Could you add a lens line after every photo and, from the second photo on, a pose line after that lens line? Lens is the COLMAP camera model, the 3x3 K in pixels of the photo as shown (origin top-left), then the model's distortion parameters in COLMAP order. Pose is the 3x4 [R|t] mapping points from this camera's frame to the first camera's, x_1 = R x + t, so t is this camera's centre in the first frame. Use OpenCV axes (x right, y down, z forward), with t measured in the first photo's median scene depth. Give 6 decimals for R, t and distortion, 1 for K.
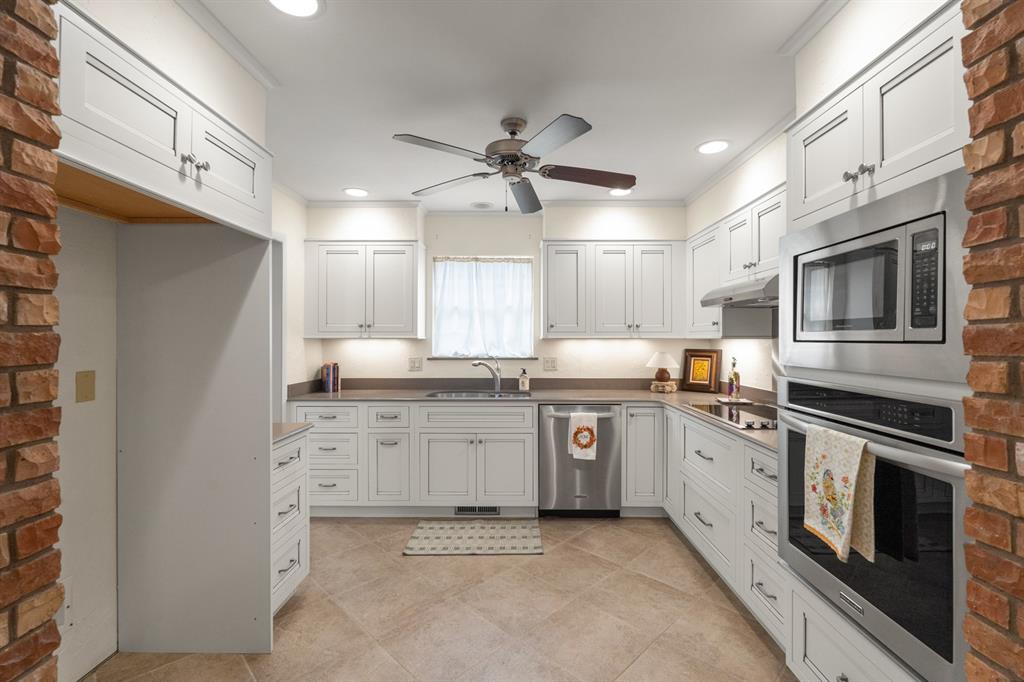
lens RADIAL K [[451.9, 0, 512.5], [0, 451.9, 338.9], [0, 0, 1]] dist [-0.008217, 0.001130]
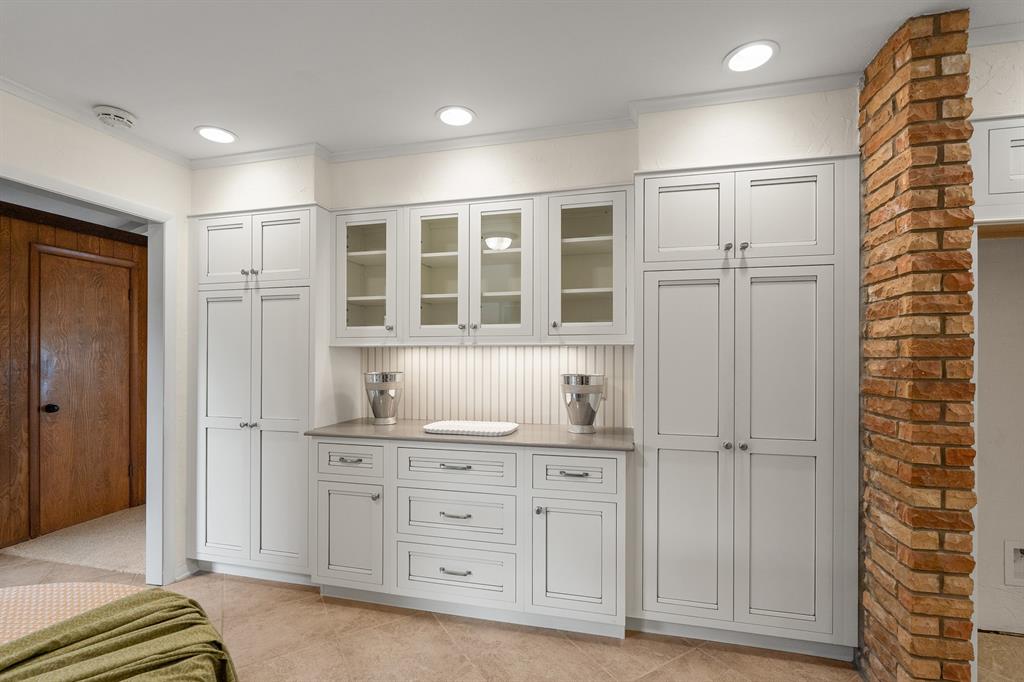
lens RADIAL K [[451.9, 0, 515.3], [0, 451.9, 354.0], [0, 0, 1]] dist [-0.008217, 0.001130]
pose [[-0.225138, -0.002960, -0.974322, 0.368981], [-0.001235, 0.999995, -0.002752, 0.019714], [0.974326, 0.000584, -0.225140, -0.099448]]
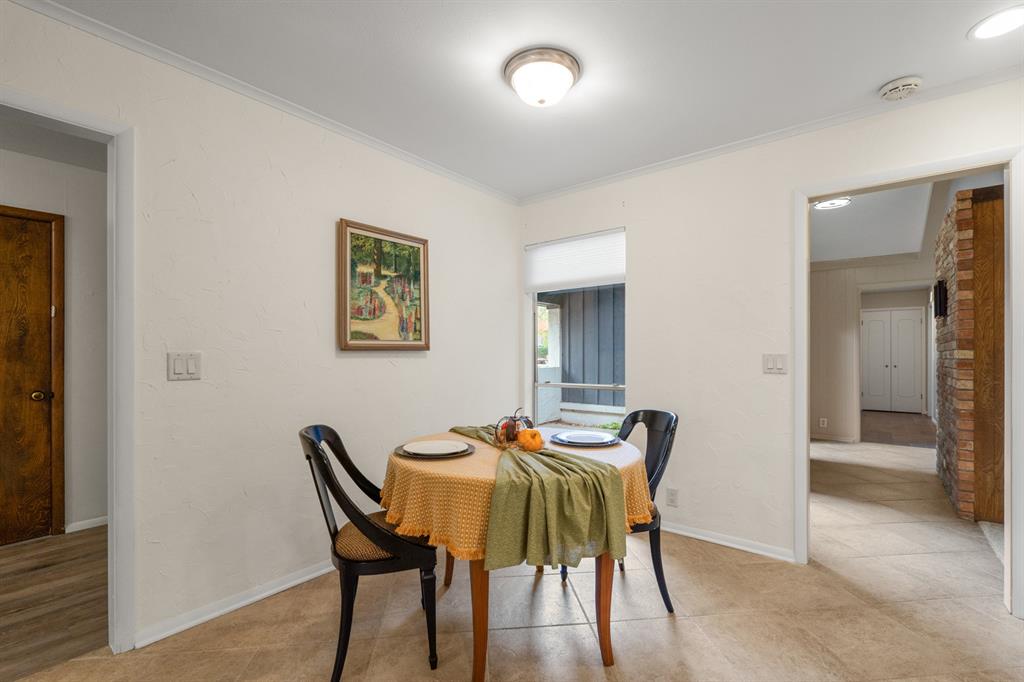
lens RADIAL K [[451.9, 0, 512.8], [0, 451.9, 352.6], [0, 0, 1]] dist [-0.008217, 0.001130]
pose [[-0.782505, -0.001398, 0.622642, -0.275834], [0.000211, 0.999997, 0.002510, 0.067840], [-0.622644, 0.002095, -0.782503, 0.101837]]
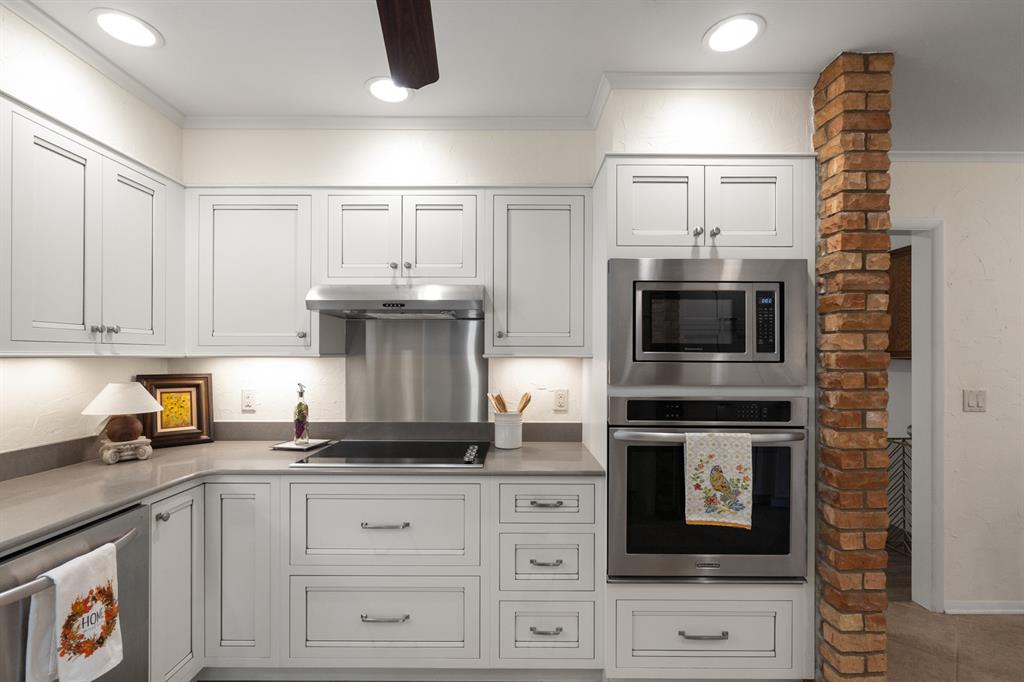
lens RADIAL K [[451.9, 0, 510.3], [0, 451.9, 354.1], [0, 0, 1]] dist [-0.008217, 0.001130]
pose [[-0.009660, 0.002434, 0.999950, -0.305336], [-0.003364, 0.999991, -0.002467, -0.006019], [-0.999948, -0.003388, -0.009652, 0.910006]]
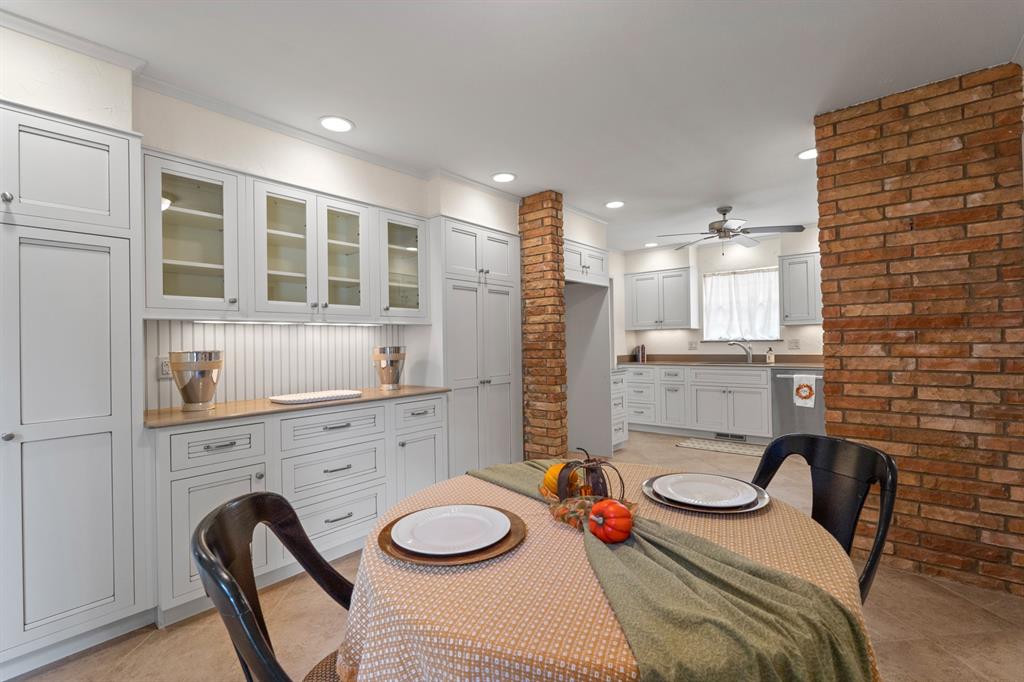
lens RADIAL K [[451.9, 0, 514.8], [0, 451.9, 342.2], [0, 0, 1]] dist [-0.008217, 0.001130]
pose [[0.774177, -0.016650, -0.632751, 0.496277], [0.019927, 0.999800, -0.001928, 0.059967], [0.632656, -0.011117, 0.774353, -0.991513]]
